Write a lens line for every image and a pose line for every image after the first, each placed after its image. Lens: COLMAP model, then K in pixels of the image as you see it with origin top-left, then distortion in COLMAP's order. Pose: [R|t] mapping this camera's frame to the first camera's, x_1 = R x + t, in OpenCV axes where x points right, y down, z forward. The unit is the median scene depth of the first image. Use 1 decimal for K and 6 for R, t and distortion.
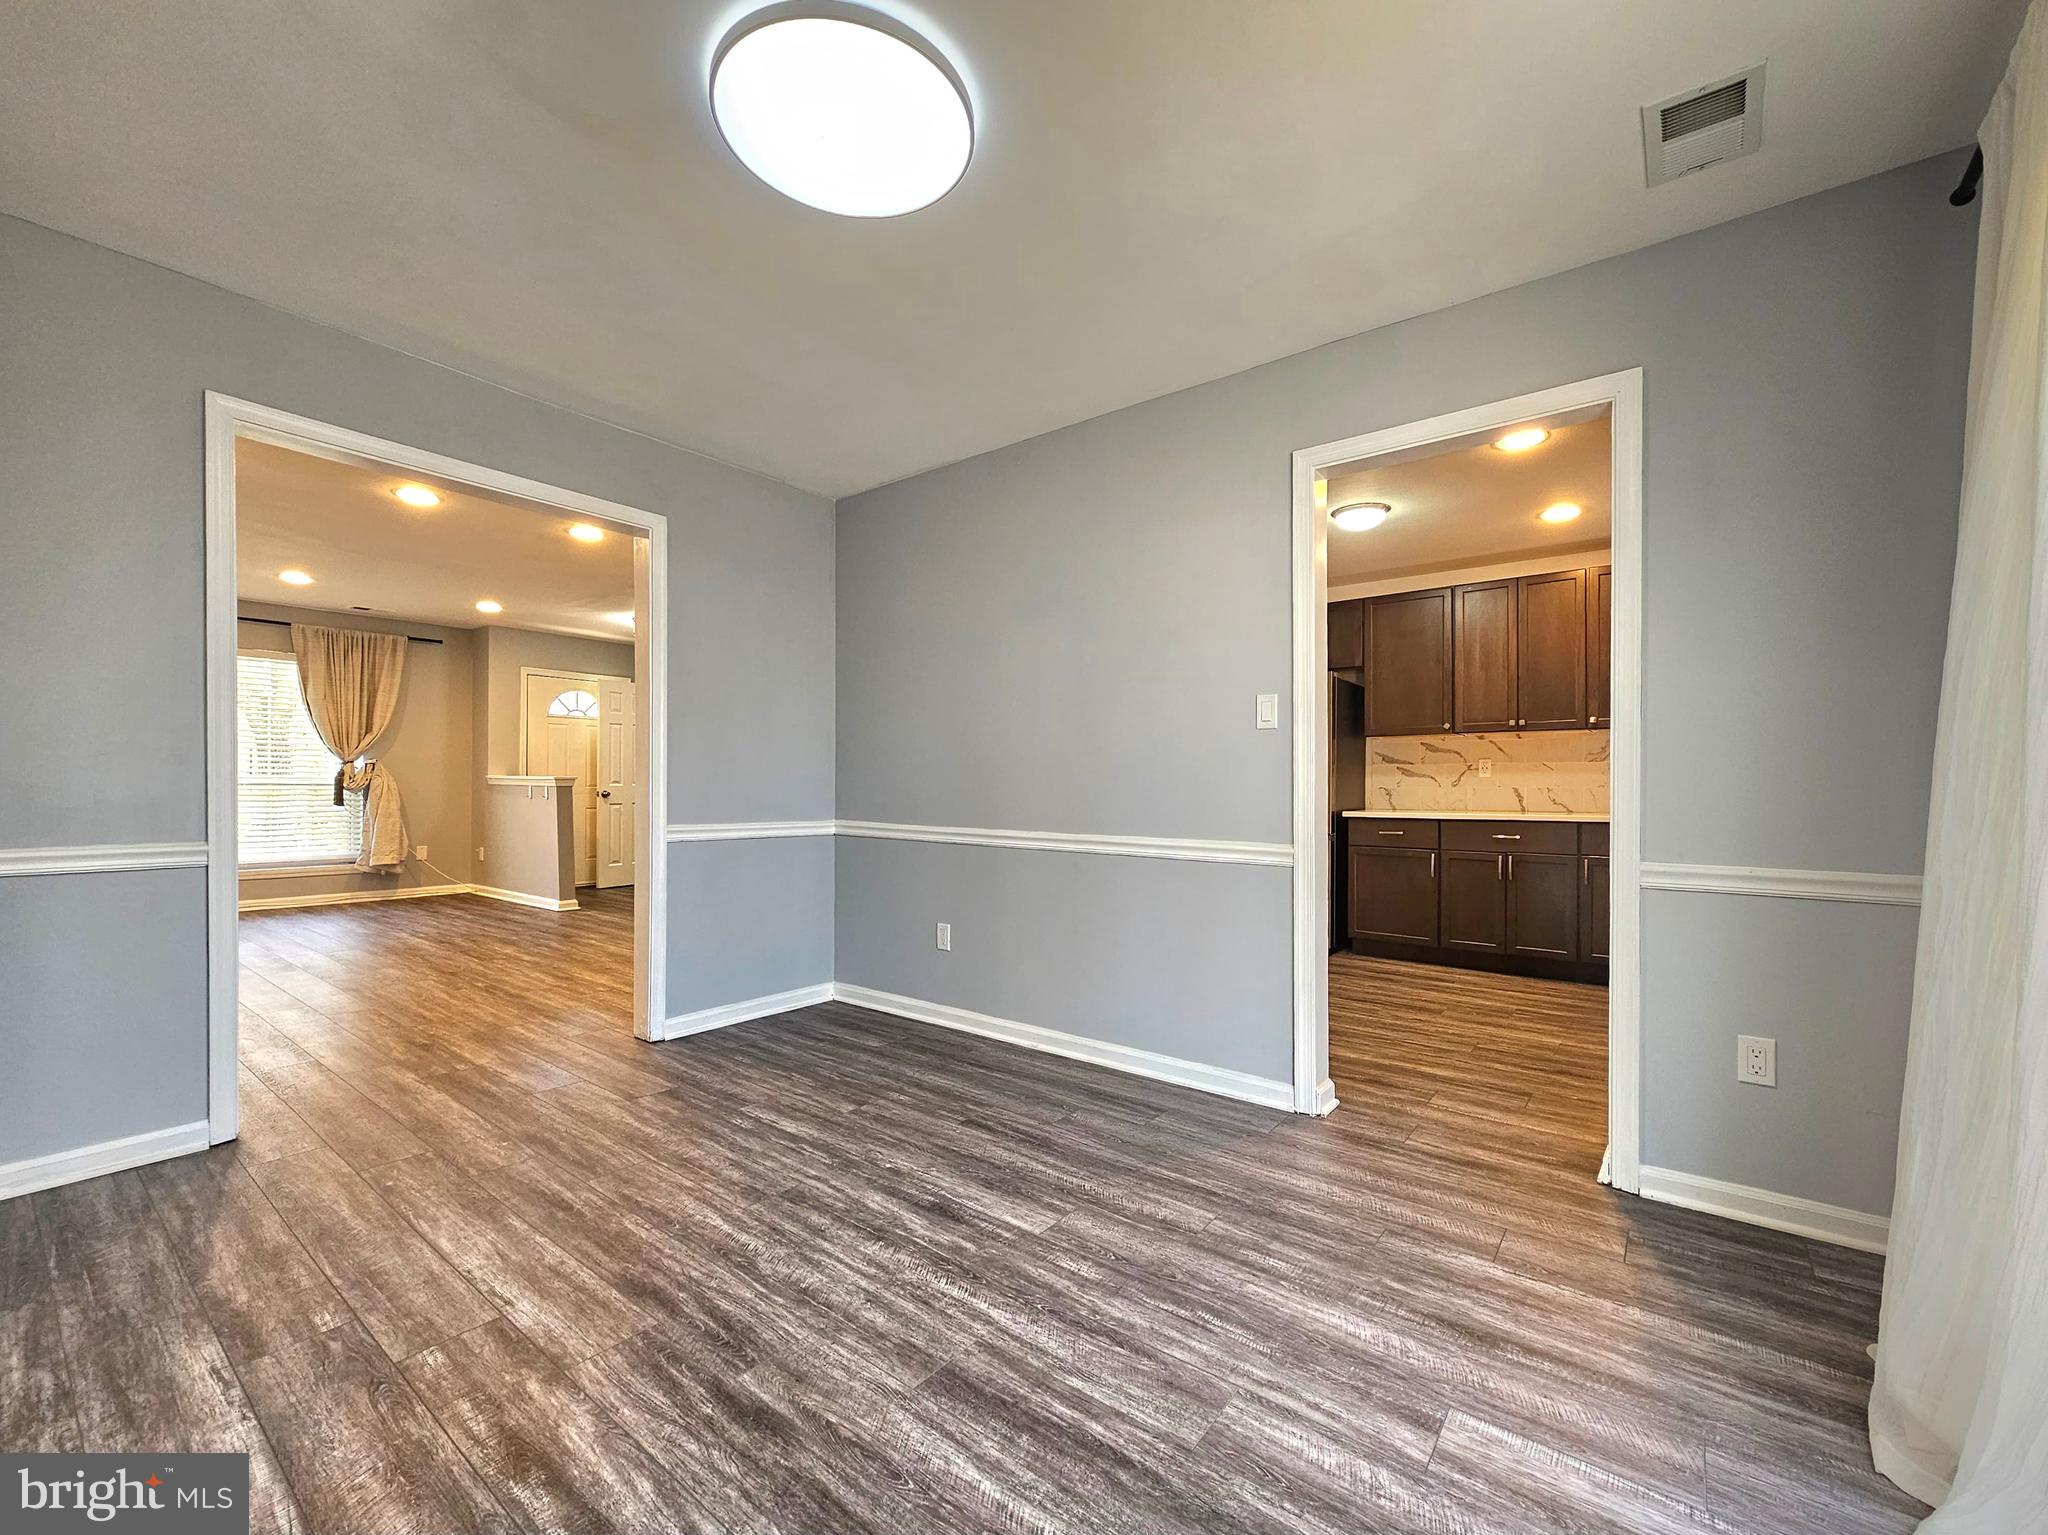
lens RADIAL K [[843.4, 0, 1027.3], [0, 843.4, 778.8], [0, 0, 1]] dist [0.001943, 0.000443]
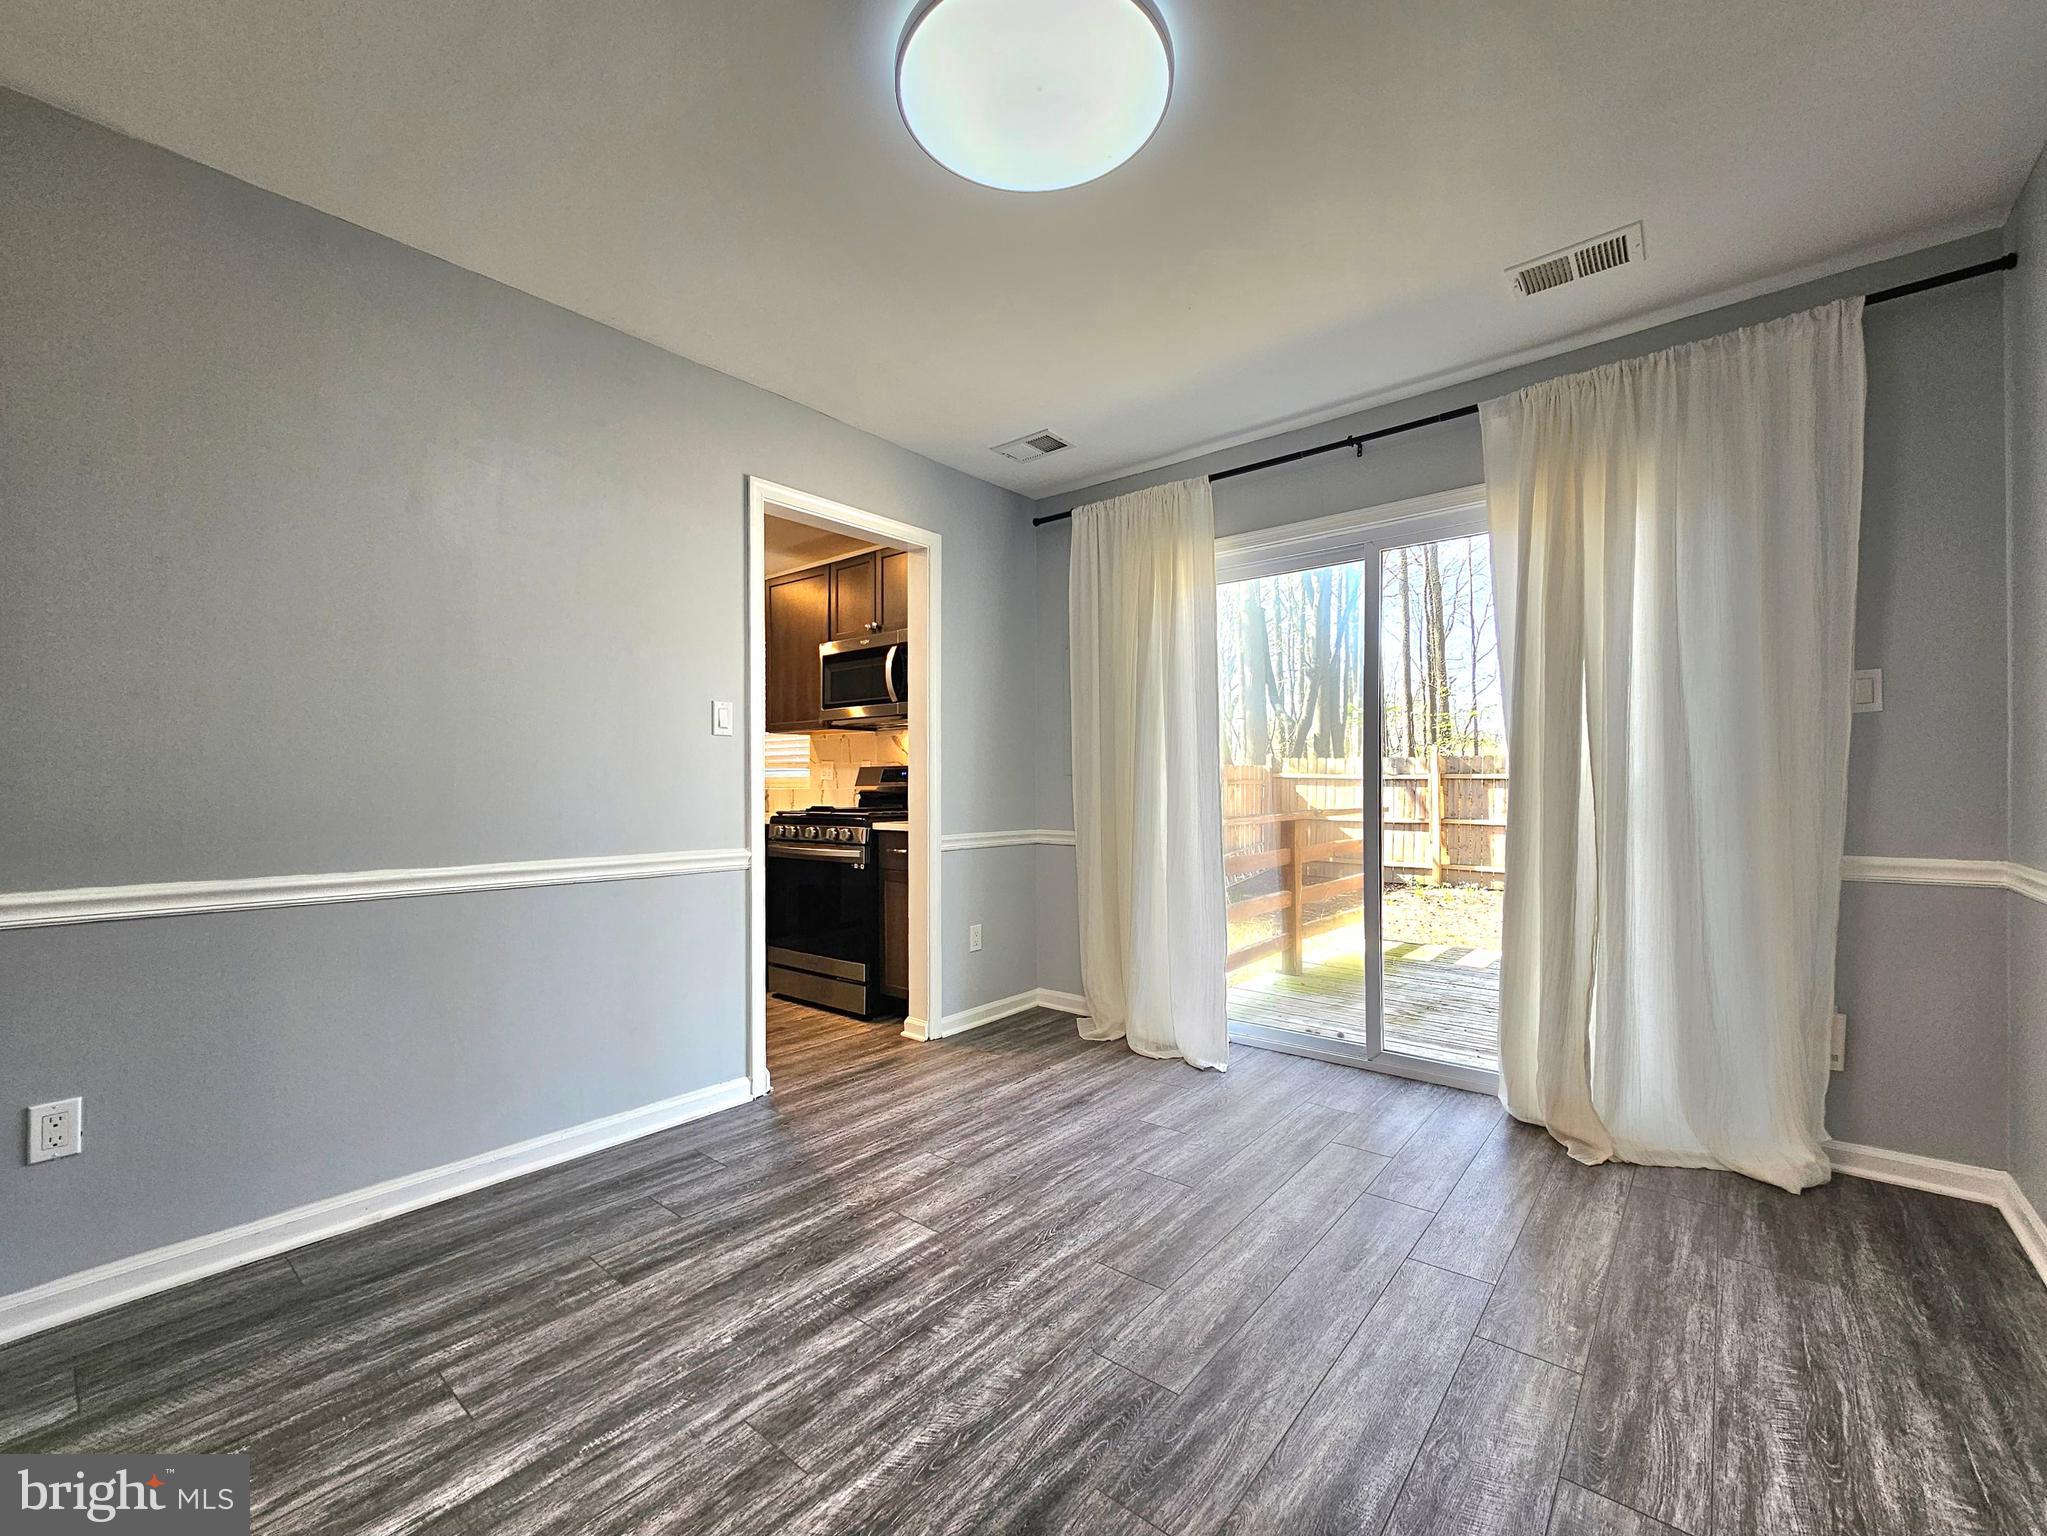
lens RADIAL K [[843.0, 0, 1026.8], [0, 843.0, 779.3], [0, 0, 1]] dist [0.001943, 0.000443]
pose [[0.034603, 0.004585, 0.999391, -1.016506], [-0.004595, 0.999980, -0.004428, -0.004601], [-0.999391, -0.004439, 0.034624, 0.867374]]
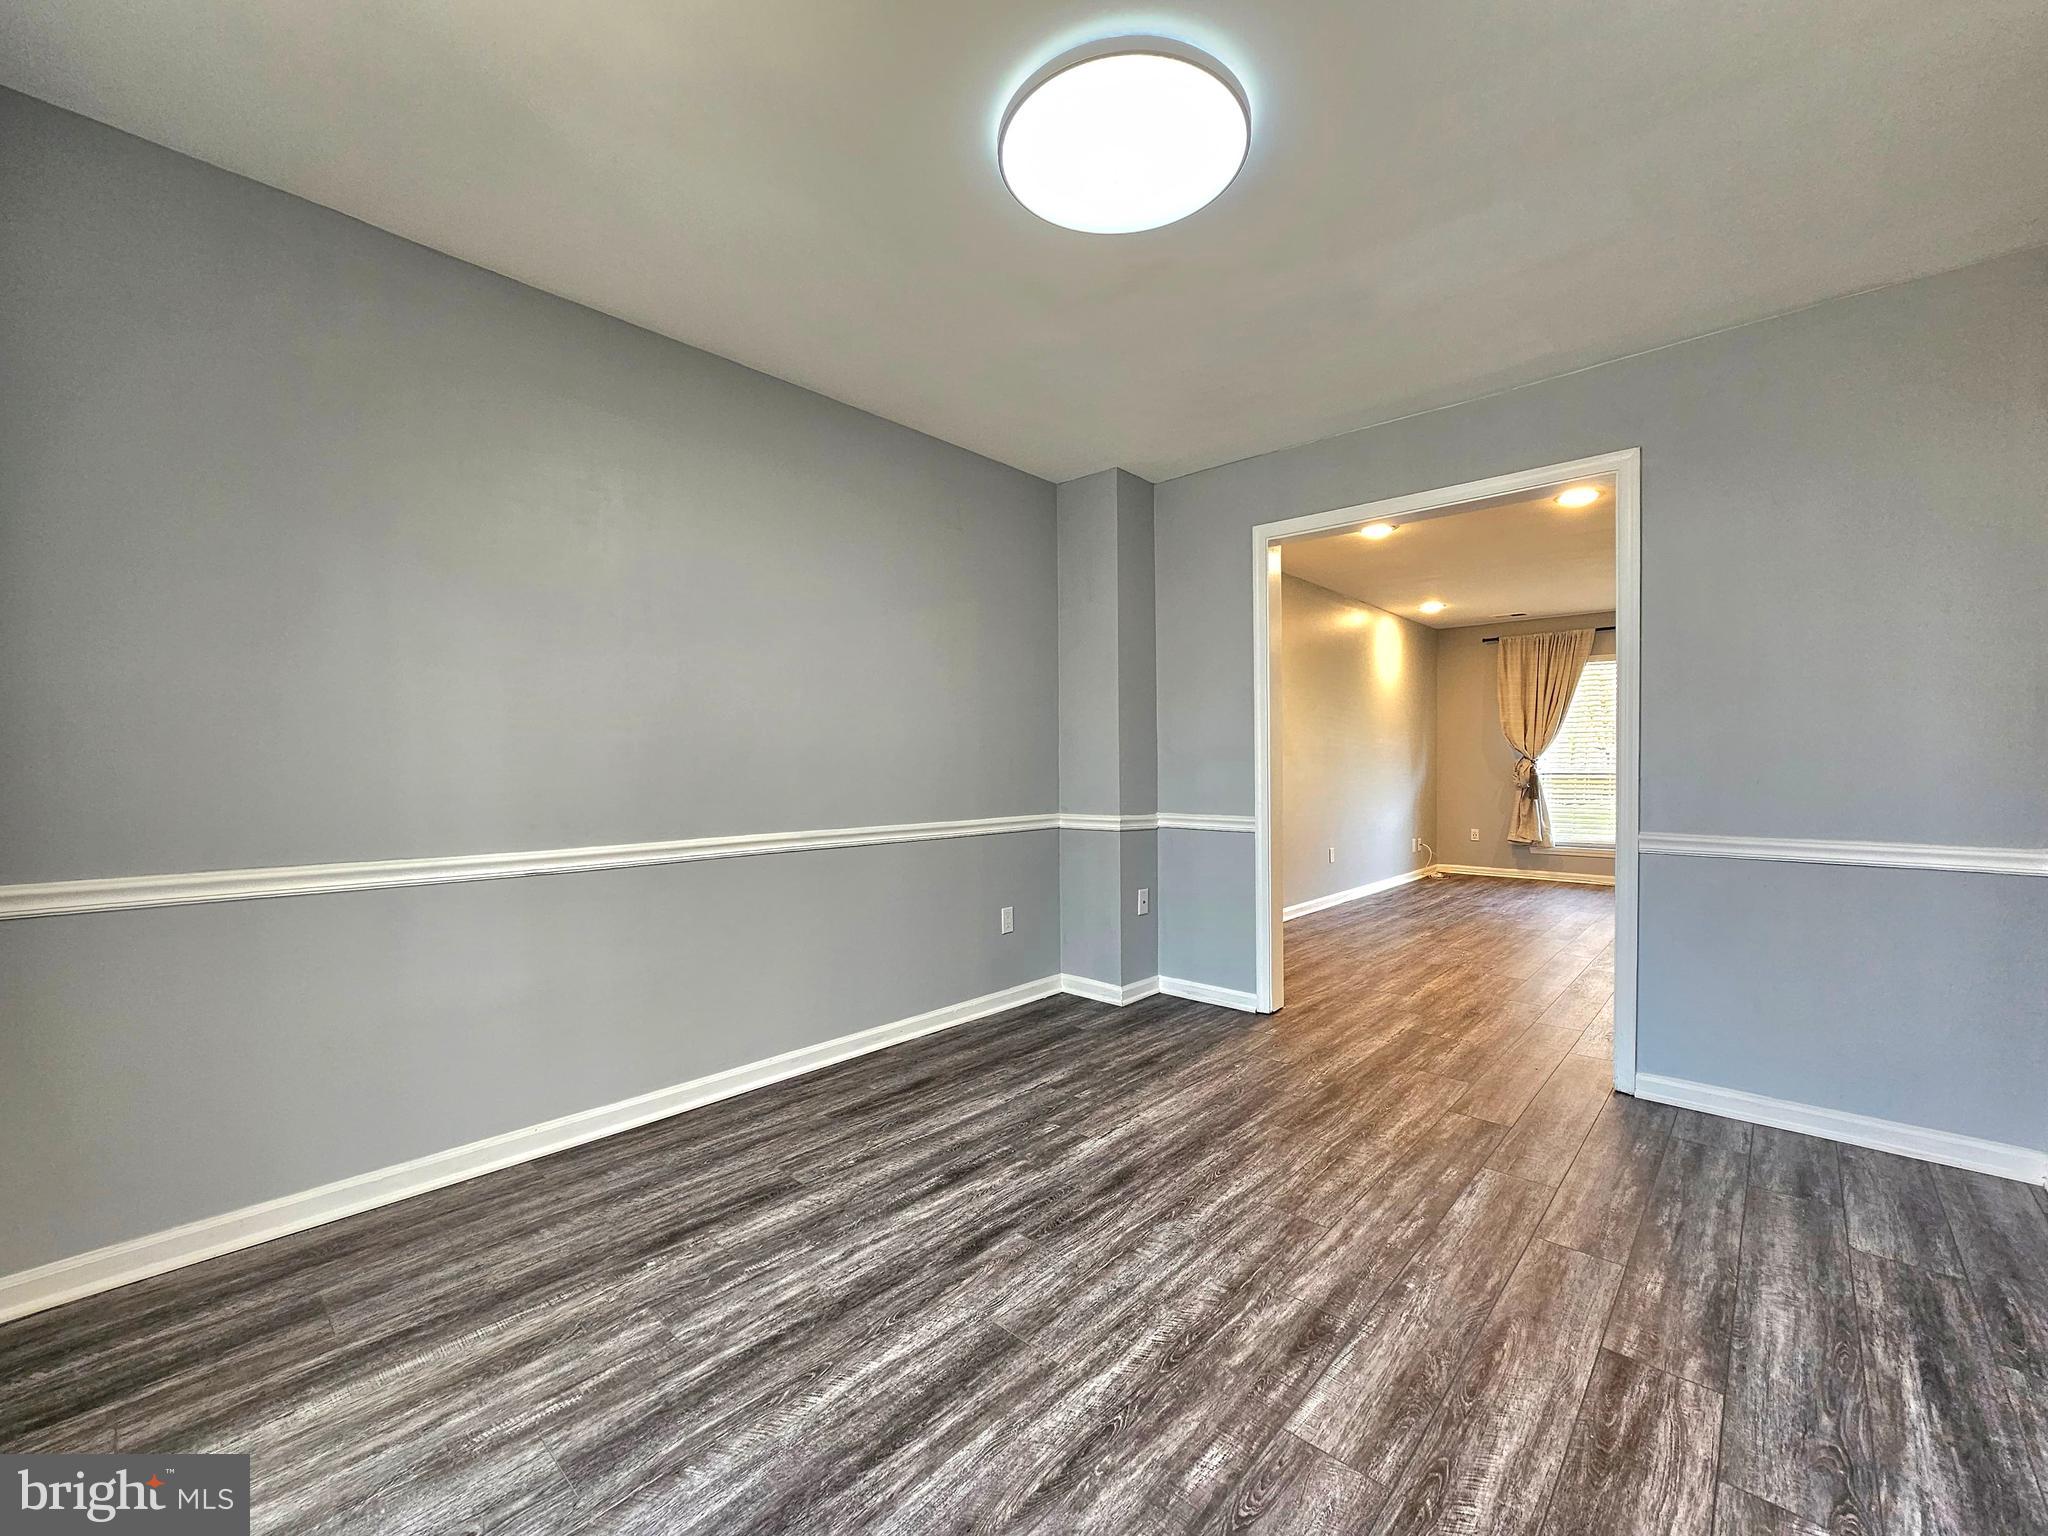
lens RADIAL K [[843.4, 0, 1027.3], [0, 843.4, 779.3], [0, 0, 1]] dist [0.001943, 0.000443]
pose [[-0.081435, 0.008210, -0.996645, 0.737090], [0.010673, 0.999916, 0.007365, -0.010661], [0.996622, -0.010037, -0.081516, 0.856616]]
